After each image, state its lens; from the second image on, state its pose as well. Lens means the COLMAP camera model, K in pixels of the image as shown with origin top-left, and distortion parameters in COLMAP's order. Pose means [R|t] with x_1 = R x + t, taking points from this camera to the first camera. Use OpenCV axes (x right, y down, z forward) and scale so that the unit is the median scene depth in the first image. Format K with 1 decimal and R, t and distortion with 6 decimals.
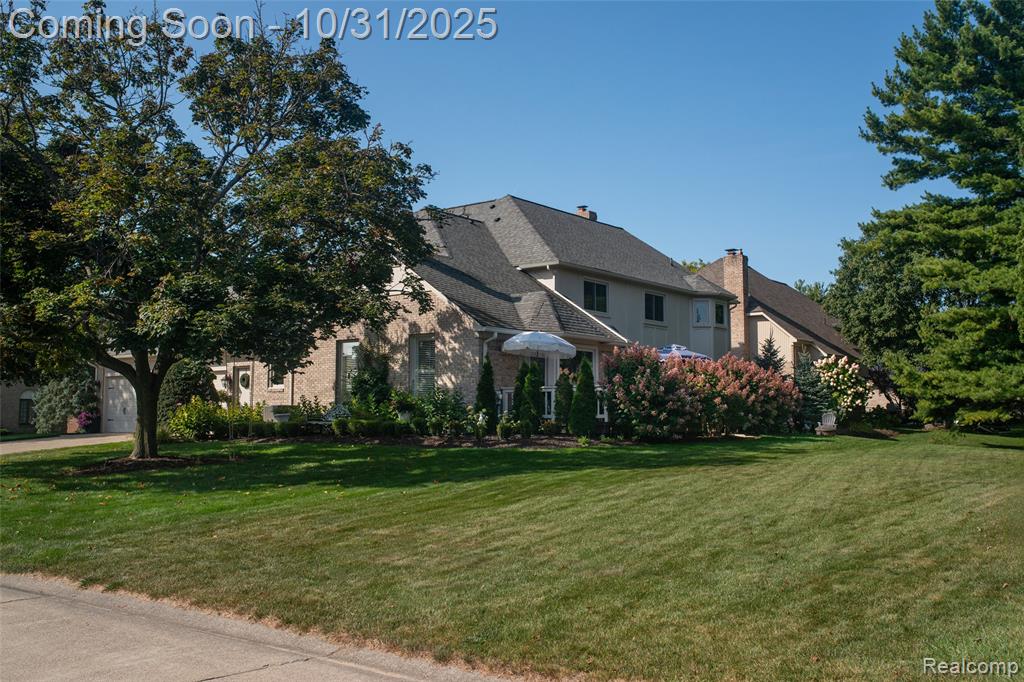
lens RADIAL K [[1040.2, 0, 512.0], [0, 1040.2, 341.0], [0, 0, 1]] dist [0.000634, 0.041243]
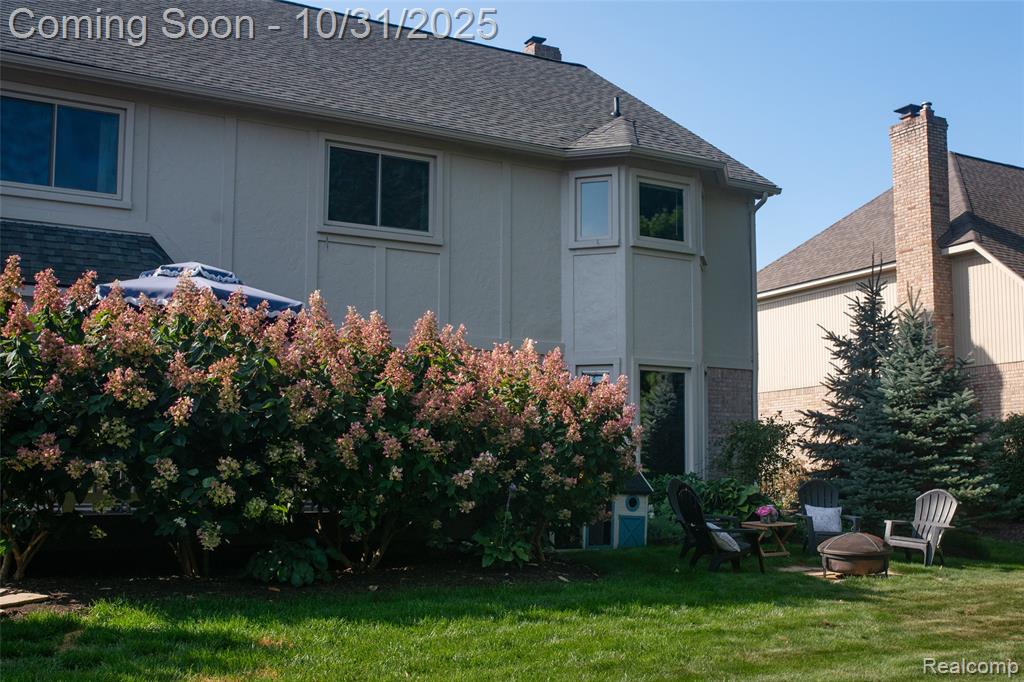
lens RADIAL K [[1218.9, 0, 512.2], [0, 1218.9, 380.4], [0, 0, 1]] dist [-0.017116, -0.000219]
pose [[0.924832, -0.037382, -0.378534, 0.328002], [0.030847, 0.999252, -0.023316, 0.042374], [0.379123, 0.009886, 0.925294, 0.632540]]
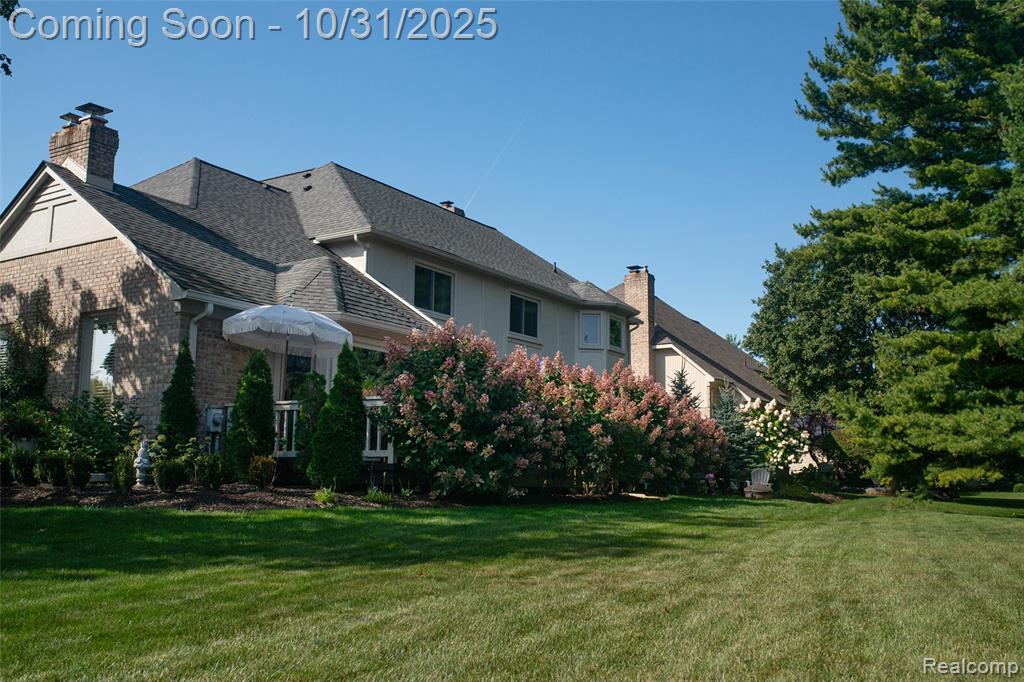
lens RADIAL K [[1031.5, 0, 493.4], [0, 1031.5, 339.4], [0, 0, 1]] dist [-0.086341, 0.146706]
pose [[0.997508, 0.025346, 0.065839, 0.068801], [-0.020990, 0.997597, -0.066028, 0.030440], [-0.067355, 0.064481, 0.995643, 0.293309]]
